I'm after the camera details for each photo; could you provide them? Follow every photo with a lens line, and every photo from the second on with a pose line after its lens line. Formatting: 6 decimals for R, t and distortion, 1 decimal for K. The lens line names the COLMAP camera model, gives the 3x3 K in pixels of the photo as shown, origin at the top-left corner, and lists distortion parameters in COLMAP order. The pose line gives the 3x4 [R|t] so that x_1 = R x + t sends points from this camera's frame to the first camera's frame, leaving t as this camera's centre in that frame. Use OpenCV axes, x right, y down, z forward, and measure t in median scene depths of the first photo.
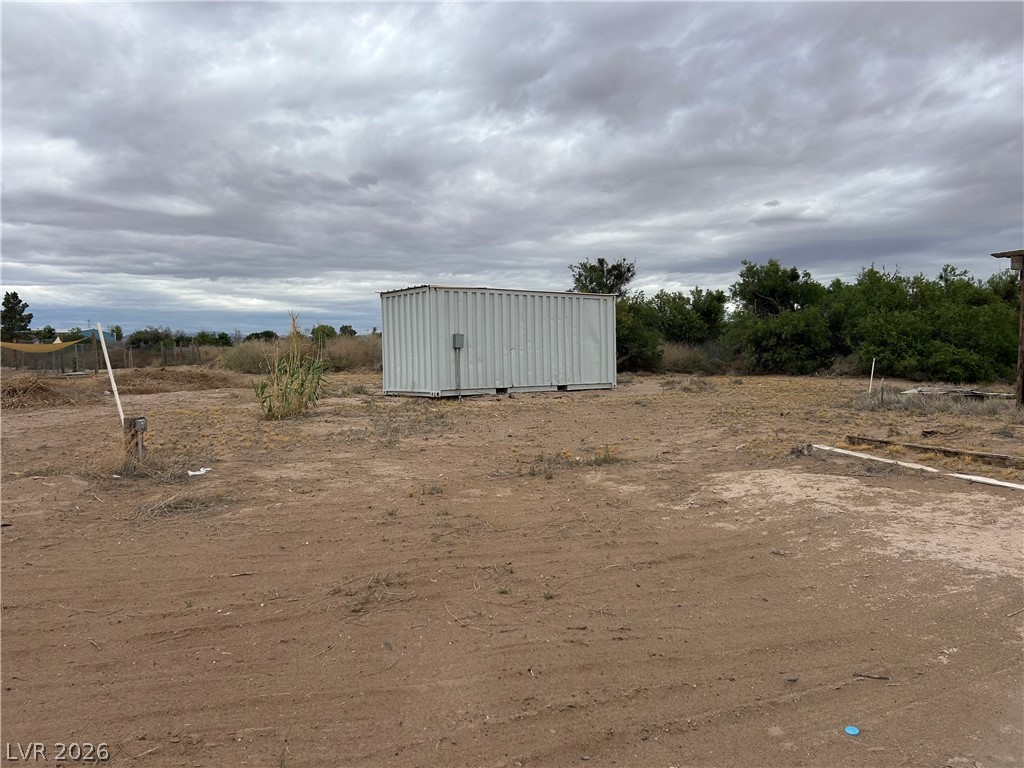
lens RADIAL K [[773.9, 0, 512.0], [0, 773.9, 384.0], [0, 0, 1]] dist [0.001716, -0.011275]
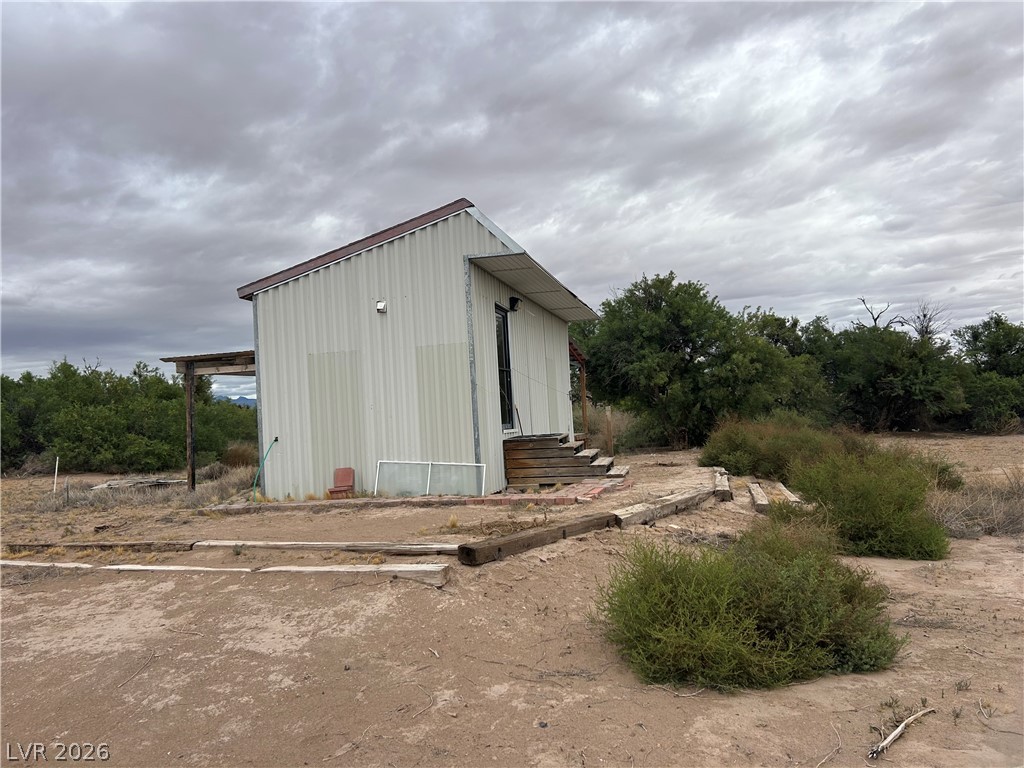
lens RADIAL K [[760.4, 0, 511.0], [0, 760.4, 410.0], [0, 0, 1]] dist [0.070090, -0.076659]
pose [[0.590313, -0.020723, 0.806909, 0.009760], [0.086538, 0.995533, -0.037741, -0.003951], [-0.802522, 0.092108, 0.589469, -0.036678]]
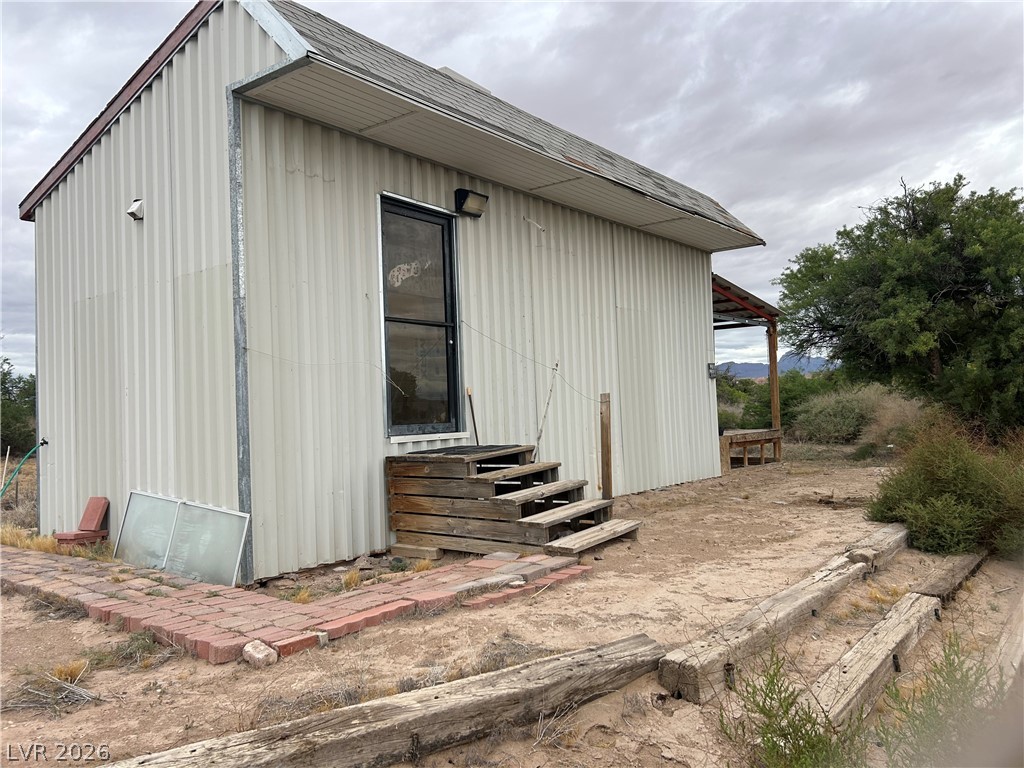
lens RADIAL K [[781.5, 0, 512.0], [0, 781.5, 384.0], [0, 0, 1]] dist [0.025940, -0.002546]
pose [[0.861339, -0.014322, 0.507829, 0.381666], [0.057561, 0.995917, -0.069543, -0.007925], [-0.504759, 0.089131, 0.858646, 0.022503]]
